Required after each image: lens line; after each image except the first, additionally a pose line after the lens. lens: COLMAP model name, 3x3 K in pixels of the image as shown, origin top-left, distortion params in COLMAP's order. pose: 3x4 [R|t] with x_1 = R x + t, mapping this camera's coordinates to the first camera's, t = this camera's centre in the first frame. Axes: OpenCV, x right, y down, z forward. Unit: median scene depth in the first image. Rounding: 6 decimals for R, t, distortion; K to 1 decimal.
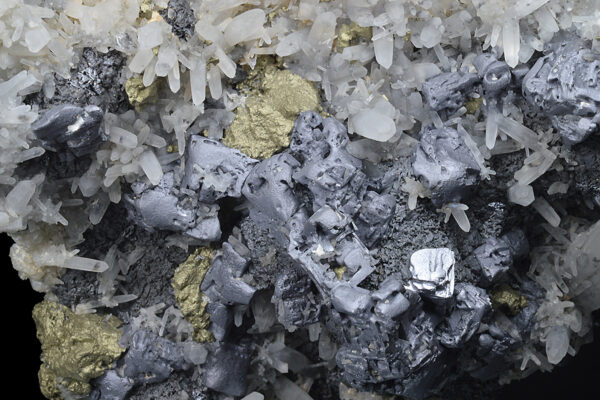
lens RADIAL K [[1719.1, 0, 300.0], [0, 1719.1, 200.0], [0, 0, 1]] dist [-0.082634, 0.641226]
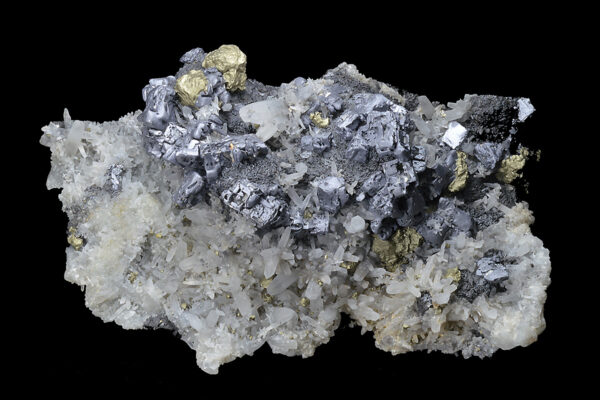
lens RADIAL K [[1719.1, 0, 300.0], [0, 1719.1, 200.0], [0, 0, 1]] dist [-0.082634, 0.641226]
pose [[-0.933146, -0.348375, -0.088737, 0.307503], [0.351380, -0.936012, -0.020345, 0.002211], [-0.075971, -0.050165, 0.995847, -1.113913]]
